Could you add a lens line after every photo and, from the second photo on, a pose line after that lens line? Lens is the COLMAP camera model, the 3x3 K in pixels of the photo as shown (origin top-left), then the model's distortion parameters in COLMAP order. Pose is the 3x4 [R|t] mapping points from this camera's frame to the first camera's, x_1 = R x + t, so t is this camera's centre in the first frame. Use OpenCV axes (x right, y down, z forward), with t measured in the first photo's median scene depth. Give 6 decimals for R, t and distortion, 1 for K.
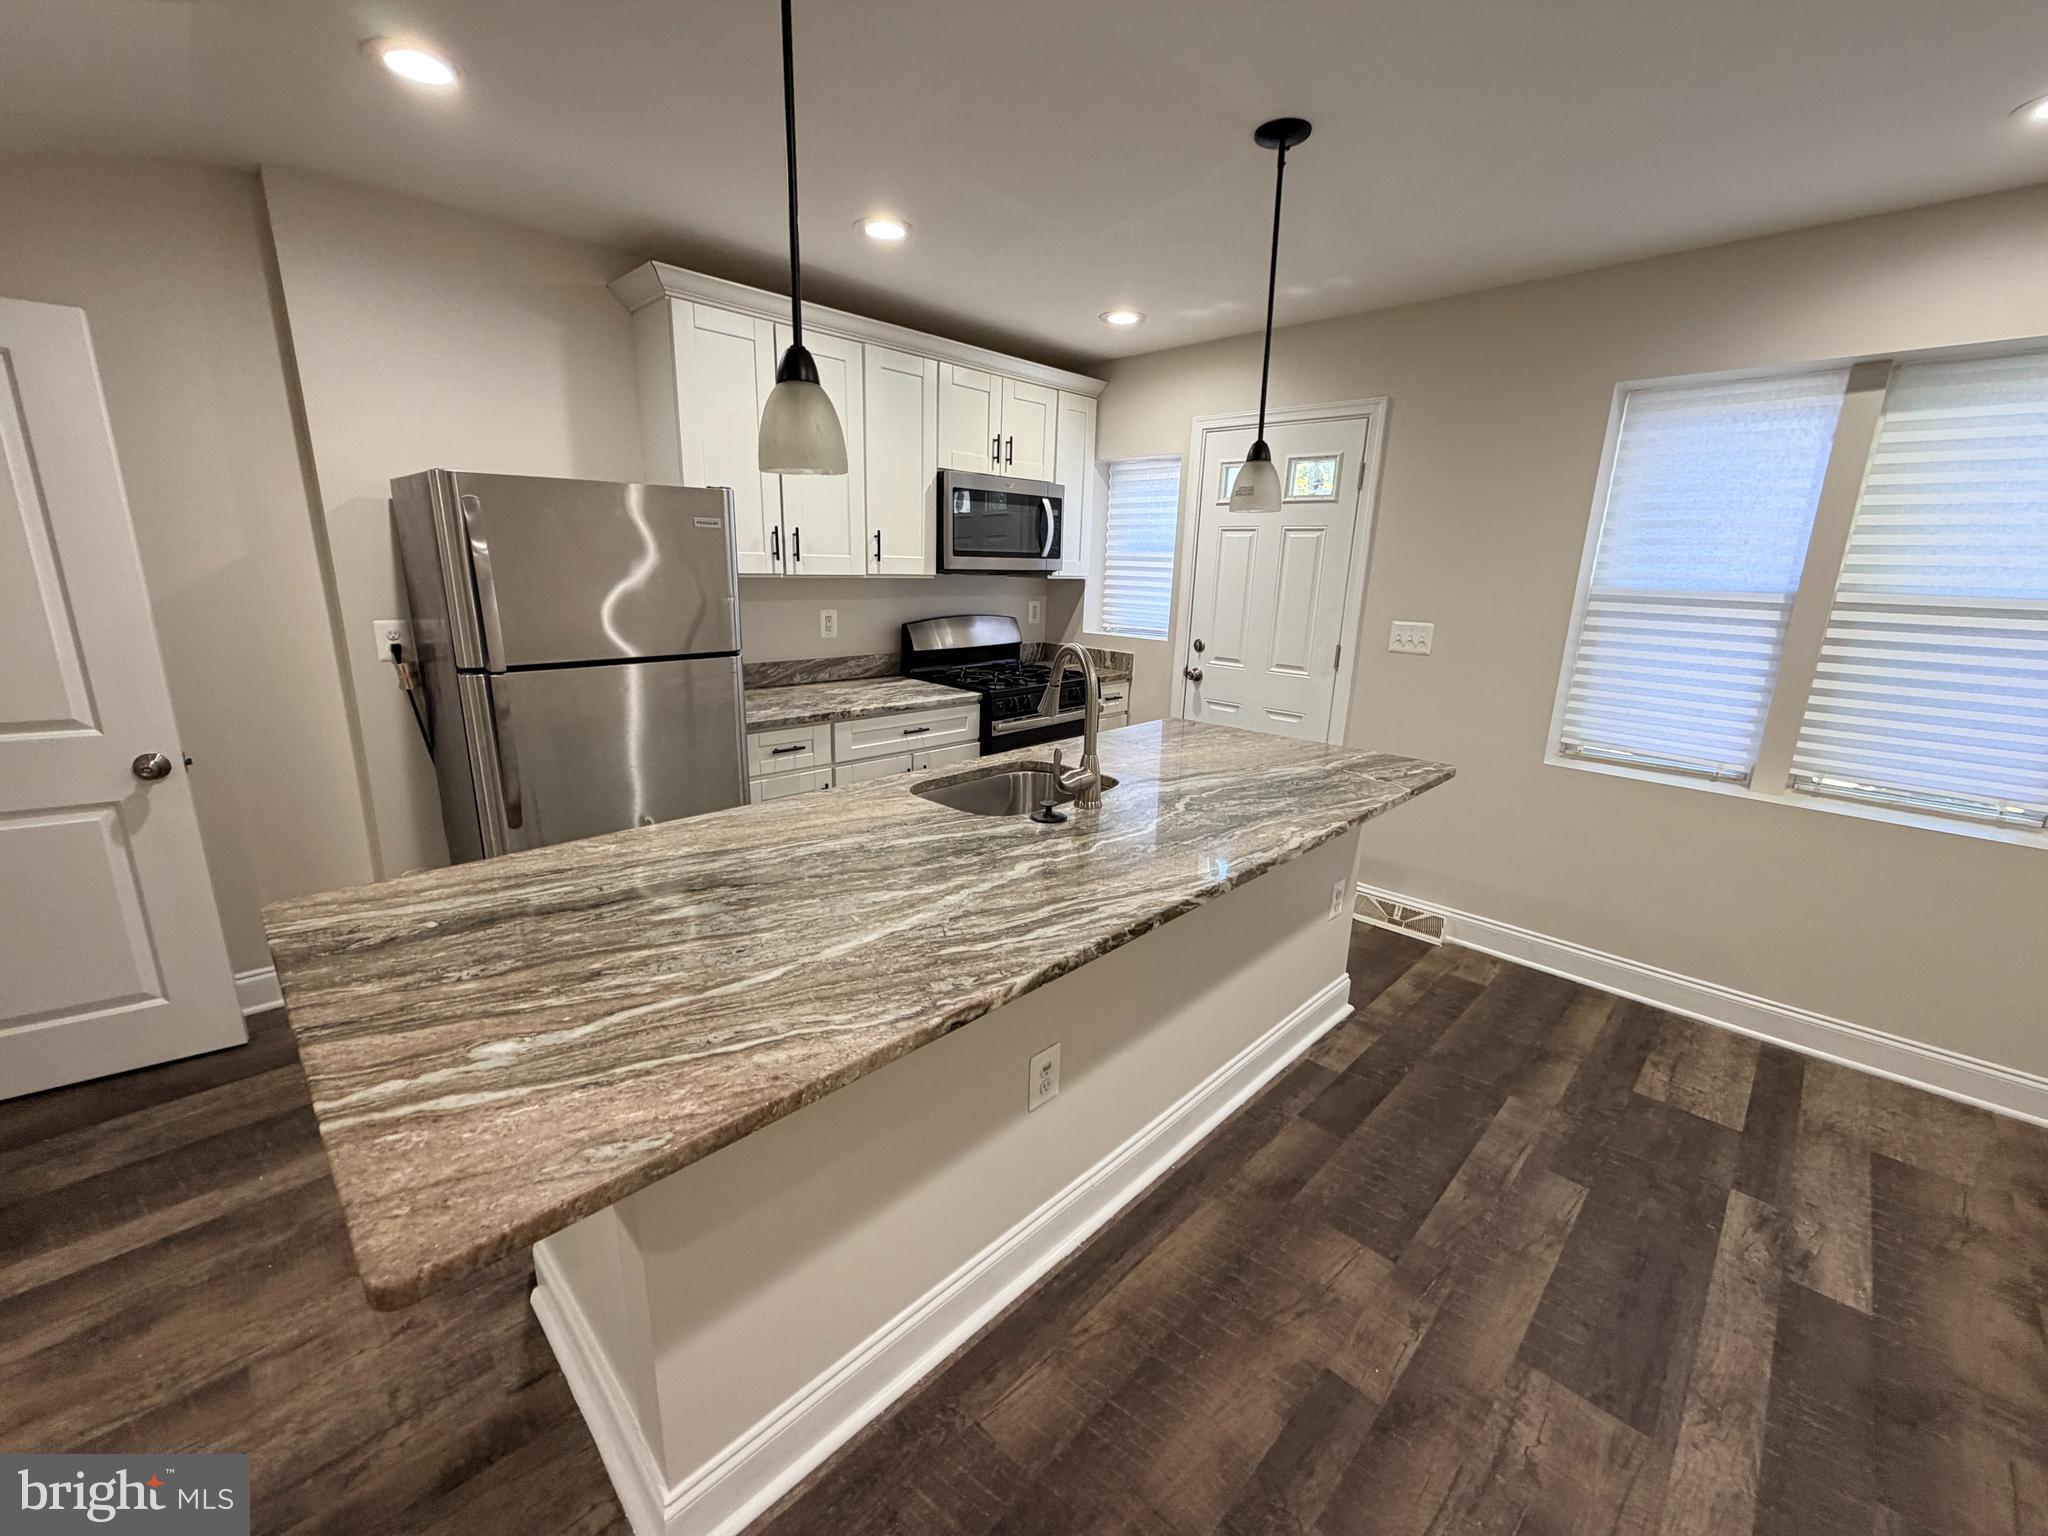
lens RADIAL K [[820.0, 0, 1017.4], [0, 820.0, 765.4], [0, 0, 1]] dist [0.000636, 0.000043]
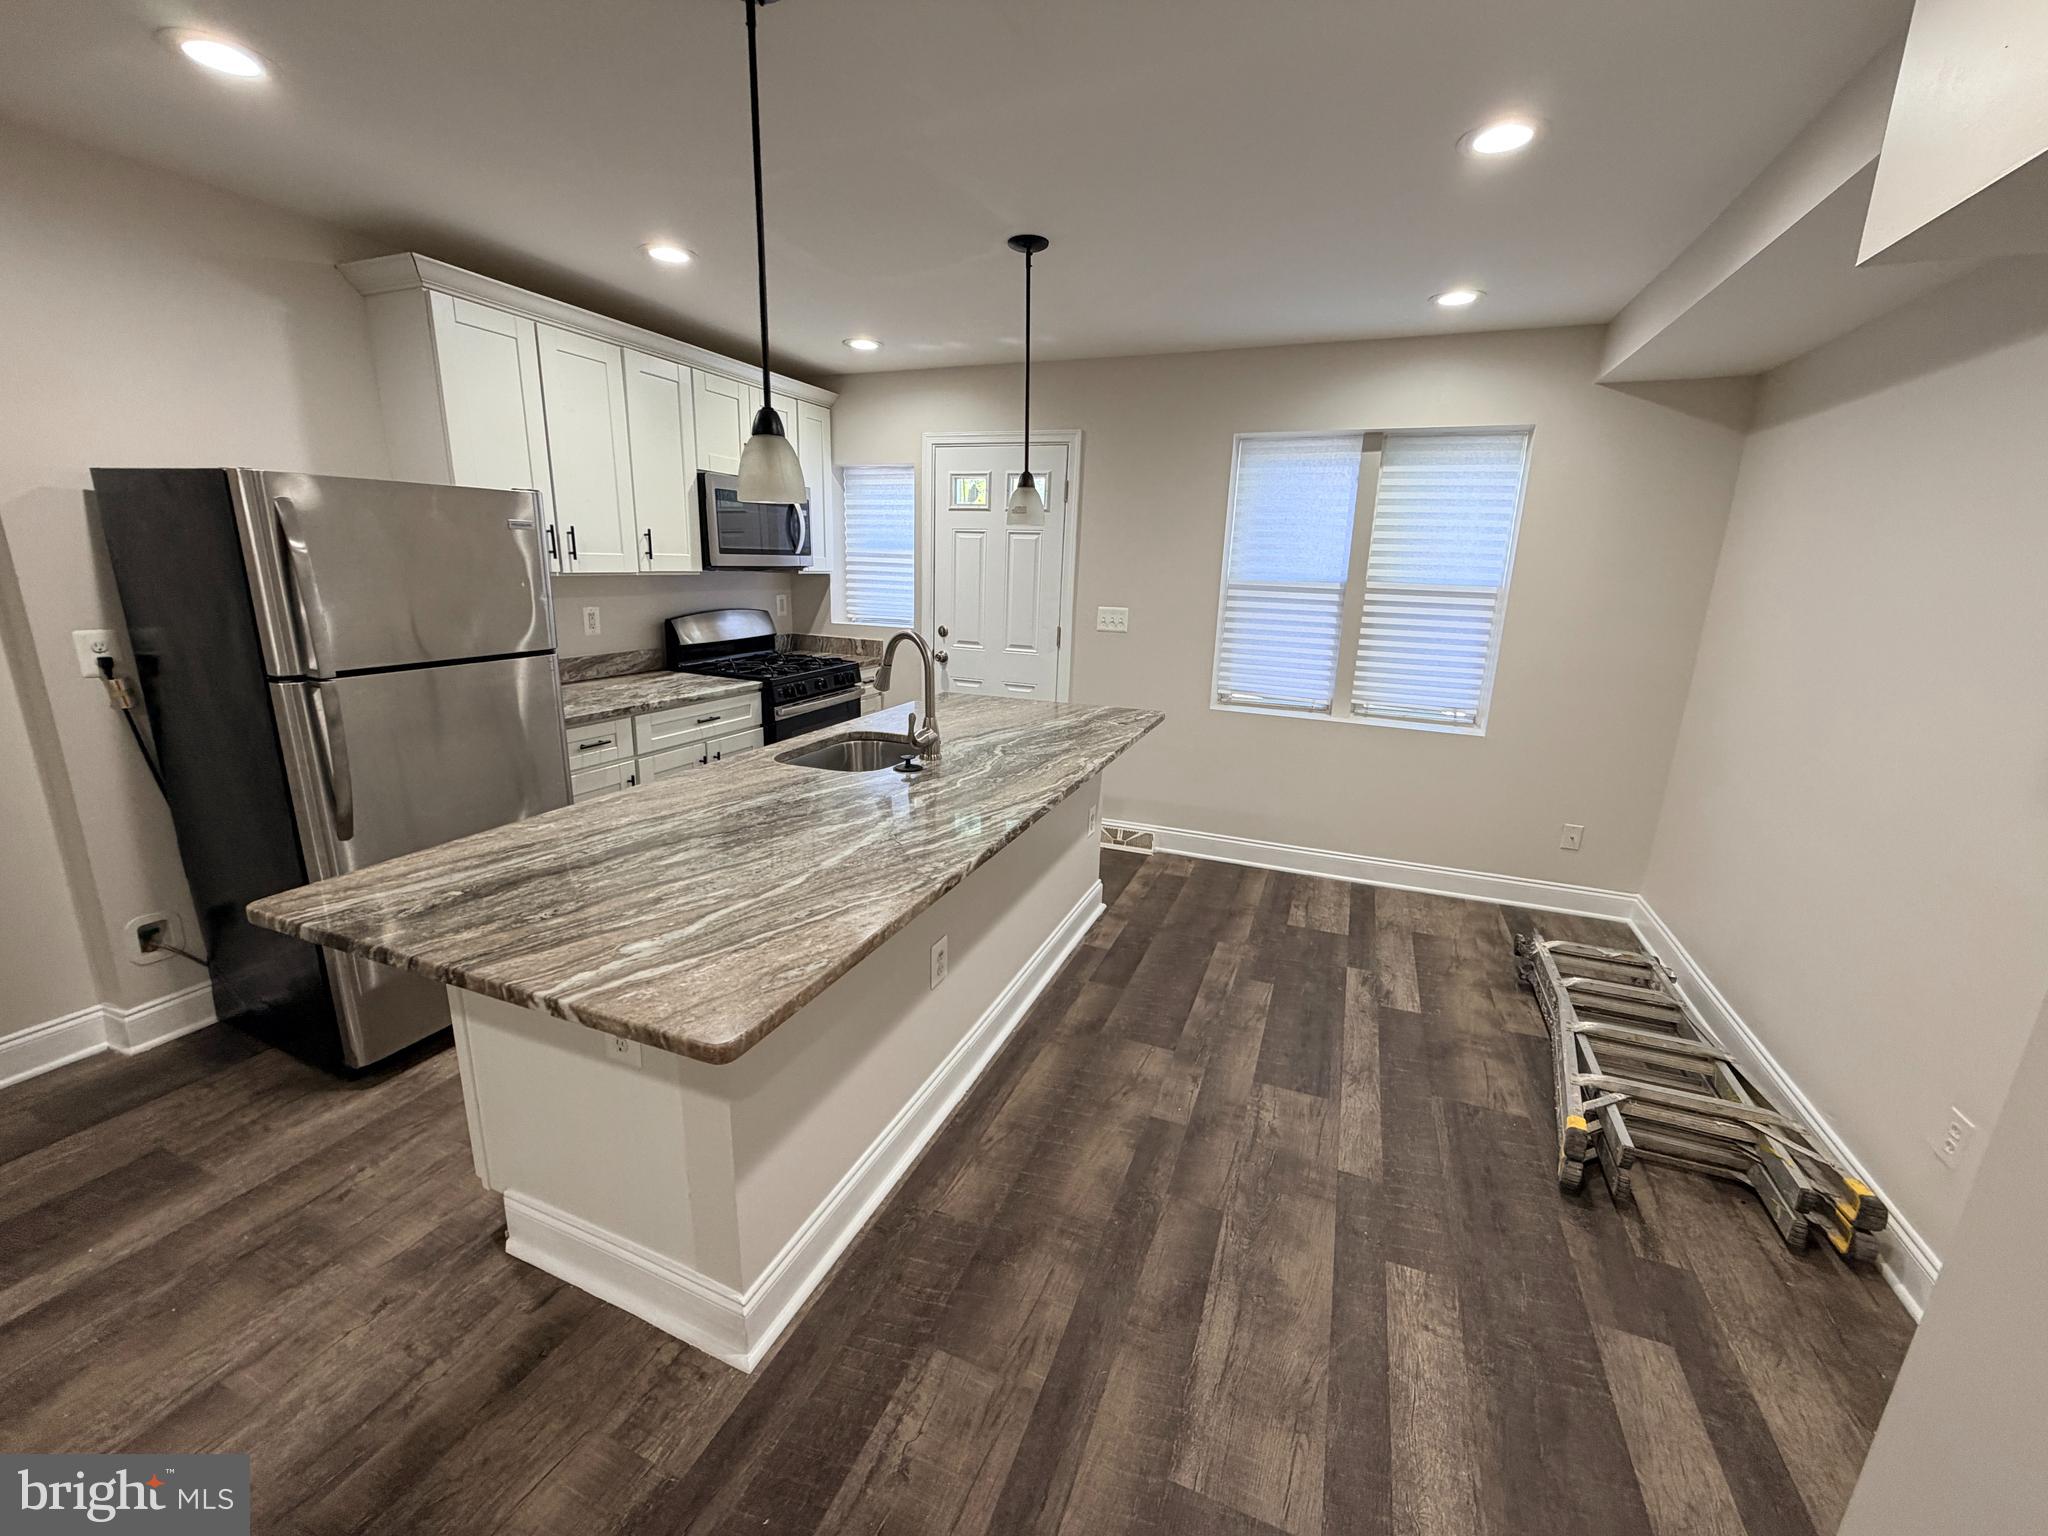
lens RADIAL K [[820.0, 0, 1017.4], [0, 820.0, 765.4], [0, 0, 1]] dist [0.000636, 0.000043]
pose [[0.923014, -0.093336, 0.373273, -0.268745], [0.088931, 0.995614, 0.029046, 0.036178], [-0.374347, 0.006386, 0.927267, -0.224511]]
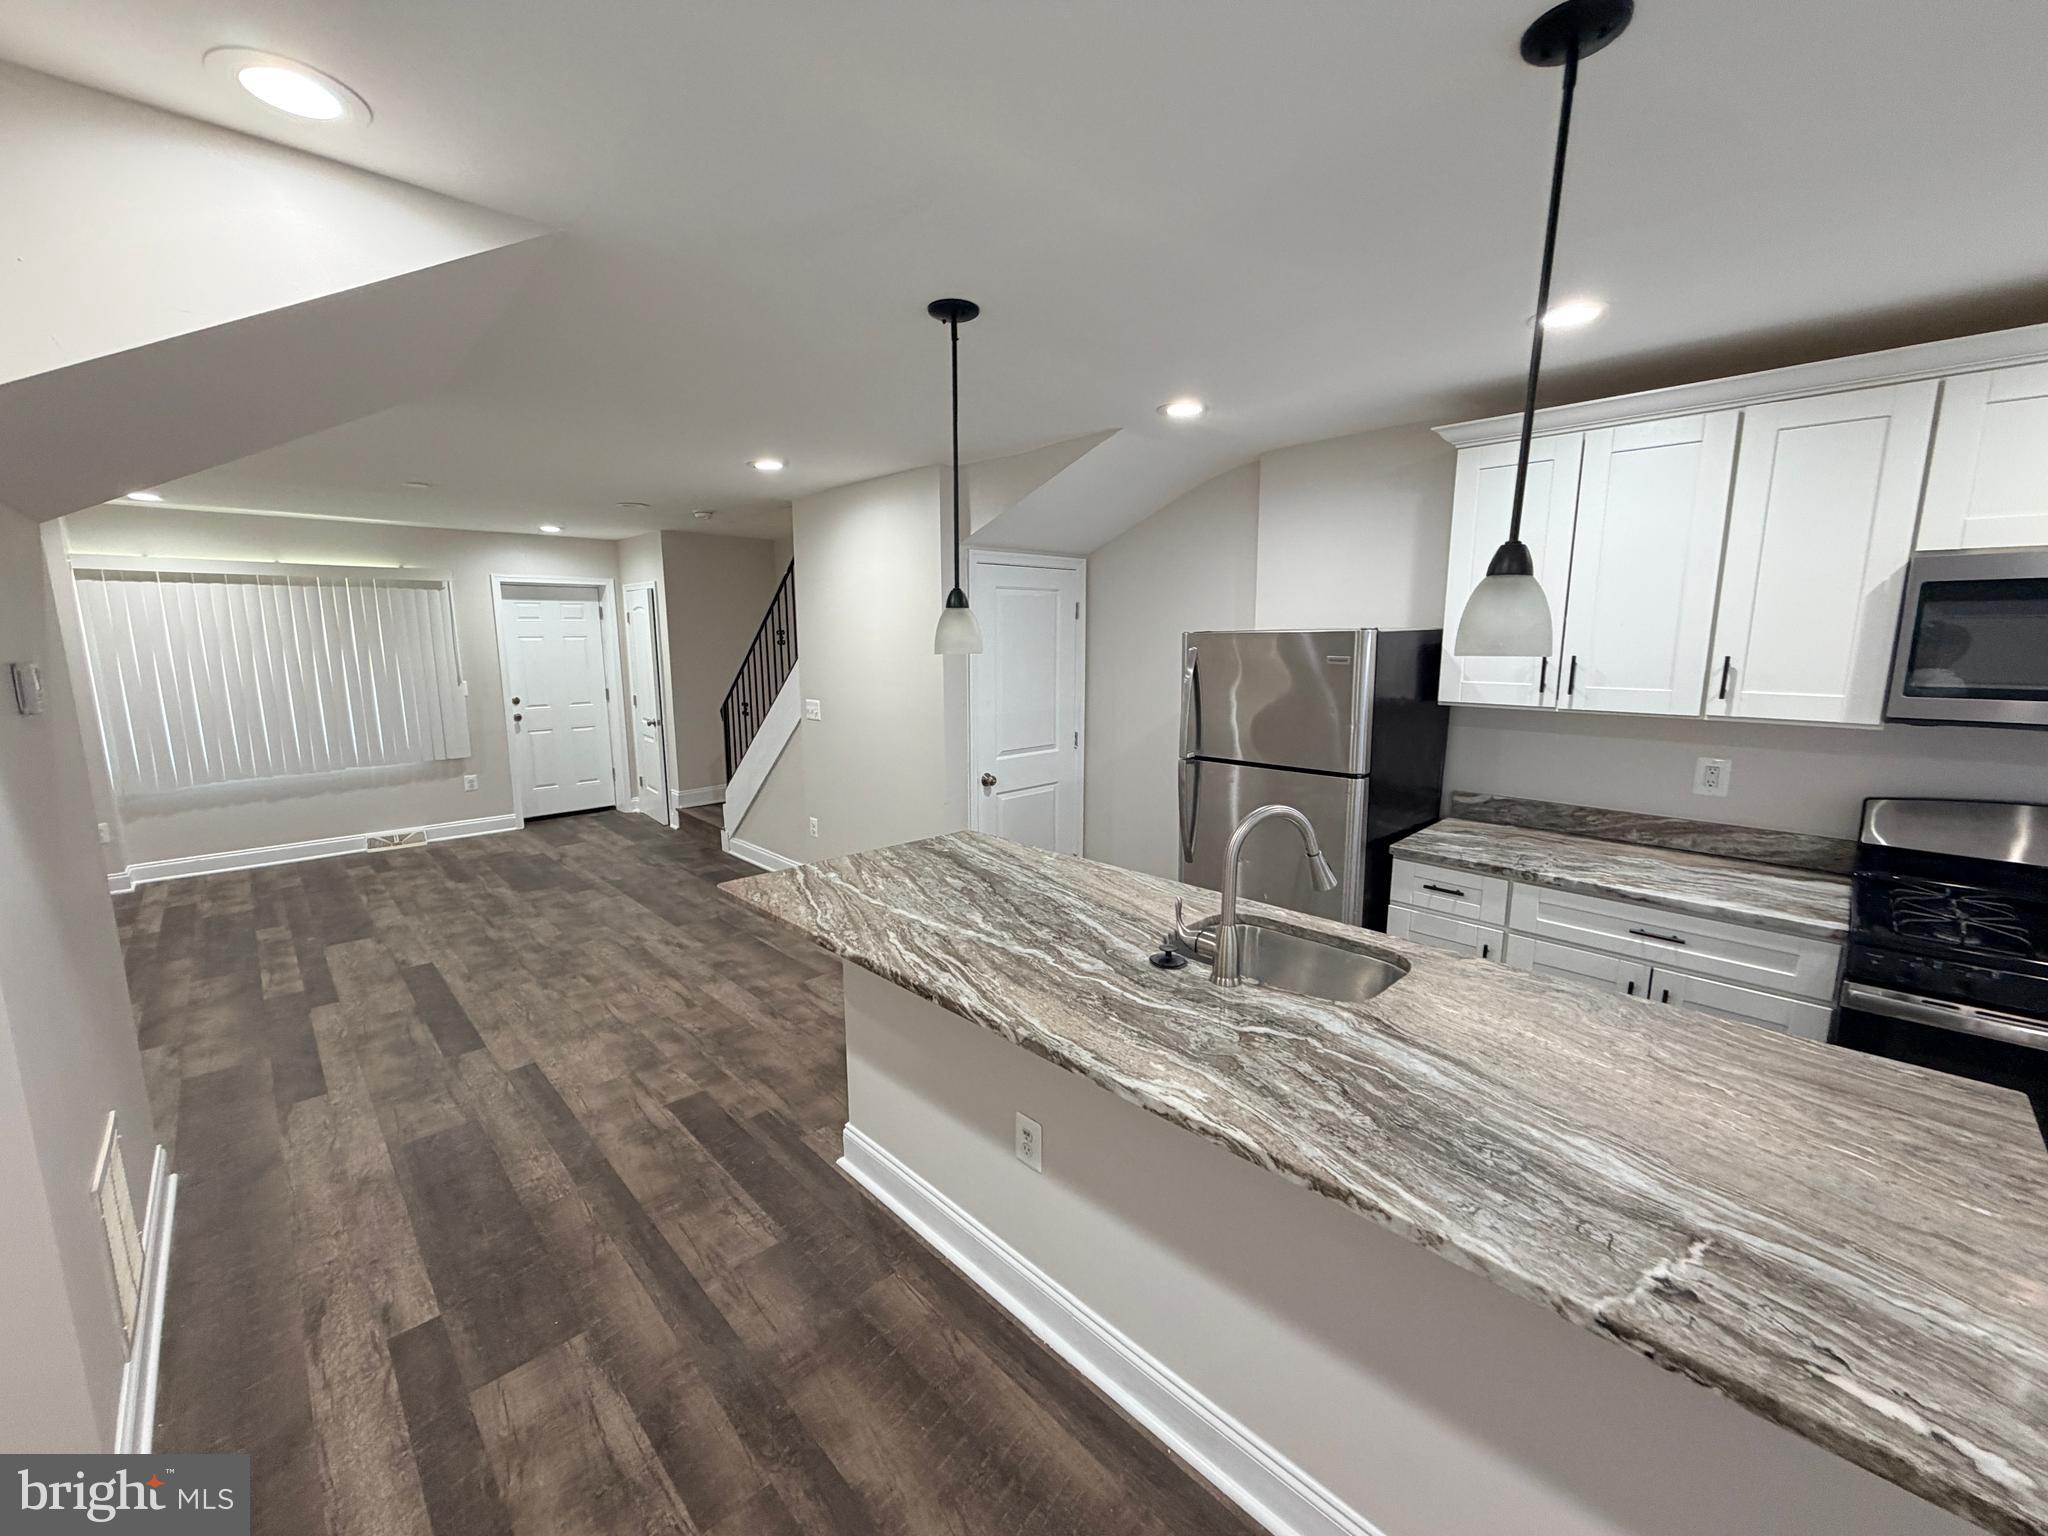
lens RADIAL K [[820.0, 0, 1017.4], [0, 820.0, 765.4], [0, 0, 1]] dist [0.000636, 0.000043]
pose [[-0.017818, 0.133086, -0.990944, 0.968673], [-0.242387, 0.960962, 0.133418, -0.247028], [0.970016, 0.242569, 0.015136, 0.727067]]
